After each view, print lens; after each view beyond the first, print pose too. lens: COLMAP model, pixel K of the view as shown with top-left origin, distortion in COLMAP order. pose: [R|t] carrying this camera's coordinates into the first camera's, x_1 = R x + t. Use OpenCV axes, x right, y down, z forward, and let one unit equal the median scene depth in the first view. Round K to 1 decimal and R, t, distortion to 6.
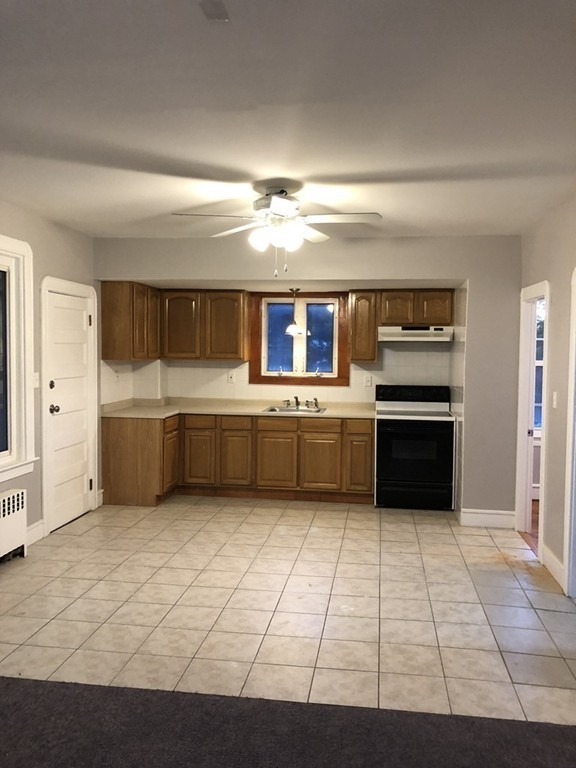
lens RADIAL K [[627.8, 0, 291.1], [0, 627.8, 375.7], [0, 0, 1]] dist [0.049200, -0.049768]
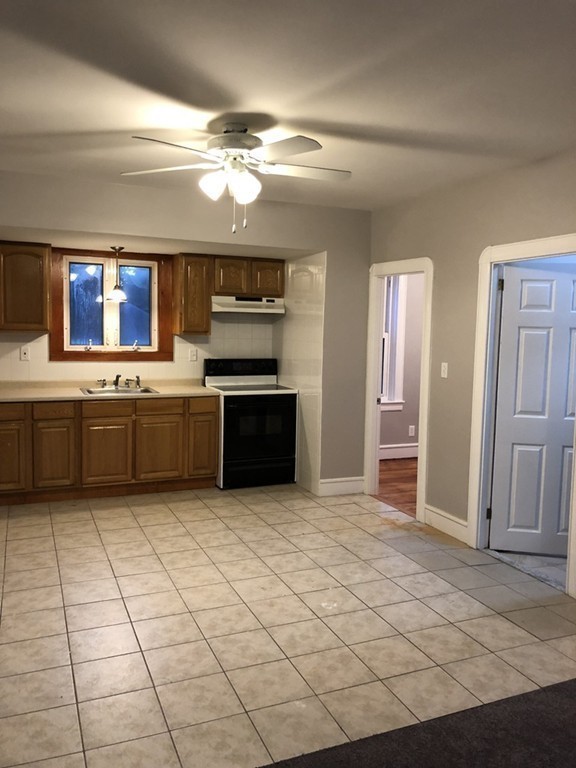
lens RADIAL K [[627.8, 0, 288.7], [0, 627.8, 374.1], [0, 0, 1]] dist [0.049200, -0.049768]
pose [[0.855719, -0.034920, 0.516261, -0.265300], [0.011392, 0.998750, 0.048674, -0.007525], [-0.517315, -0.035770, 0.855047, 0.162777]]
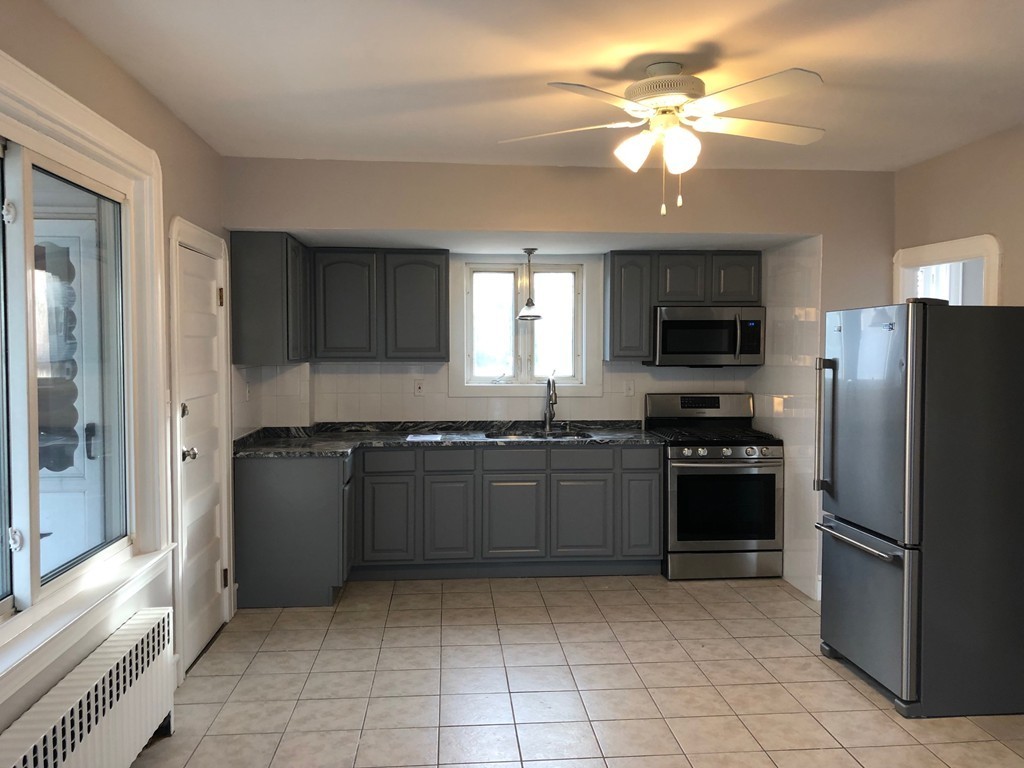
lens RADIAL K [[837.1, 0, 512.5], [0, 837.1, 372.3], [0, 0, 1]] dist [0.049200, -0.049768]
pose [[0.975367, -0.019573, 0.219719, -0.223721], [0.021424, 0.999752, -0.006047, -0.007142], [-0.219546, 0.010605, 0.975544, 0.179338]]
